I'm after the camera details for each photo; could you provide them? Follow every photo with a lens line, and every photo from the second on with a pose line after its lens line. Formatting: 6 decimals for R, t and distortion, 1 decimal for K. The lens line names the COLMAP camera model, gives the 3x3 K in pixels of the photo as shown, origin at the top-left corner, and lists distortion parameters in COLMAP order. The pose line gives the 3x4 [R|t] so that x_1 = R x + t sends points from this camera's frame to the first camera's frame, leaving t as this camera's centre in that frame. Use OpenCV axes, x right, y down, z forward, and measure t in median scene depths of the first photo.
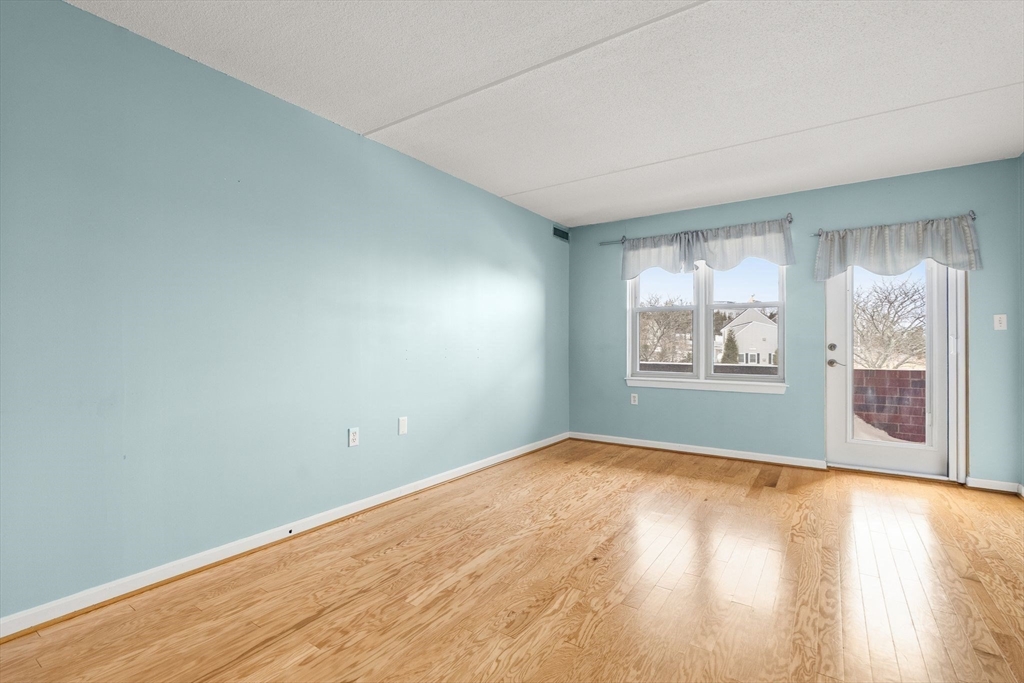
lens RADIAL K [[463.6, 0, 513.6], [0, 463.6, 341.2], [0, 0, 1]] dist [-0.001802, 0.000607]
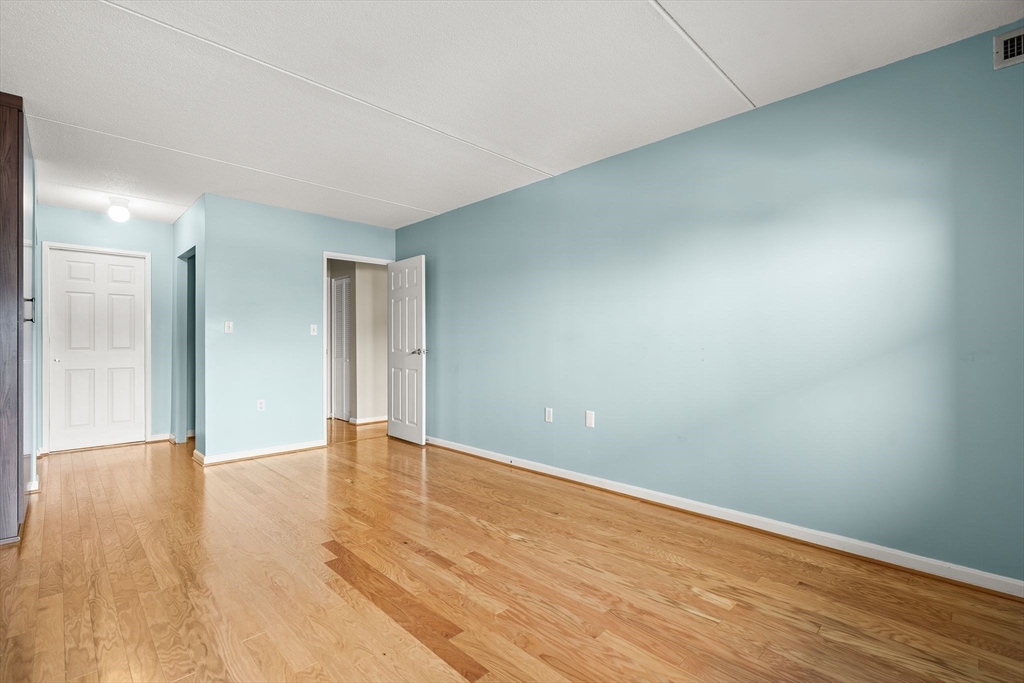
lens RADIAL K [[463.6, 0, 513.6], [0, 463.6, 341.2], [0, 0, 1]] dist [-0.001802, 0.000607]
pose [[-0.189872, -0.007520, -0.981780, 0.973845], [0.009800, 0.999906, -0.009554, 0.014294], [0.981760, -0.011435, -0.189780, 1.197541]]
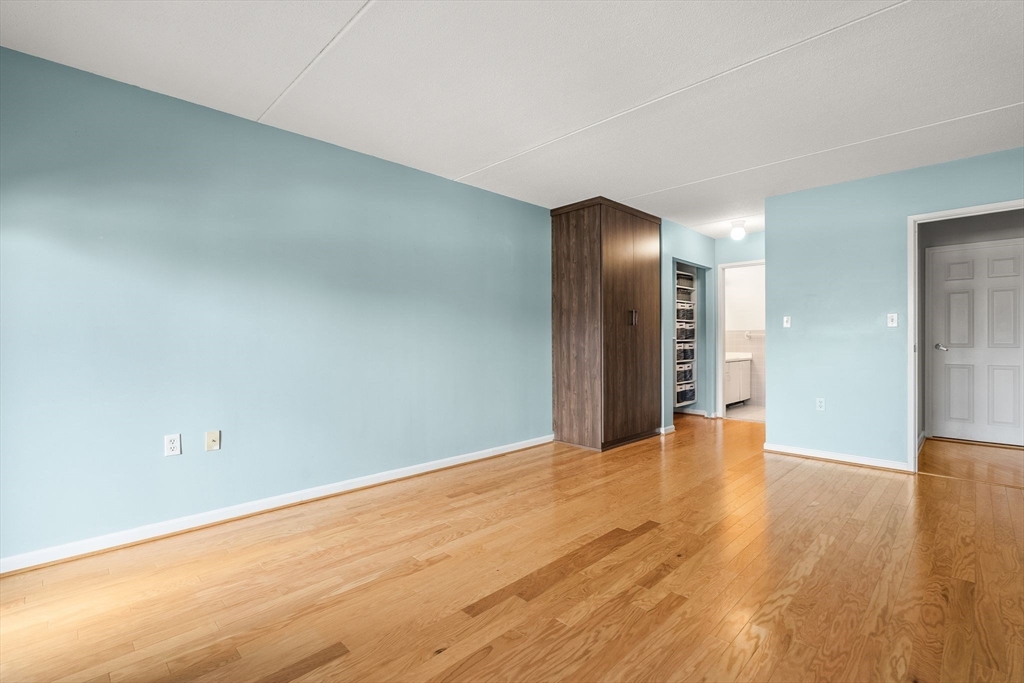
lens RADIAL K [[463.6, 0, 513.6], [0, 463.6, 341.2], [0, 0, 1]] dist [-0.001802, 0.000607]
pose [[-0.982887, 0.001637, 0.184200, 0.279619], [0.000673, 0.999986, -0.005297, 0.015341], [-0.184206, -0.005082, -0.982875, 1.678629]]
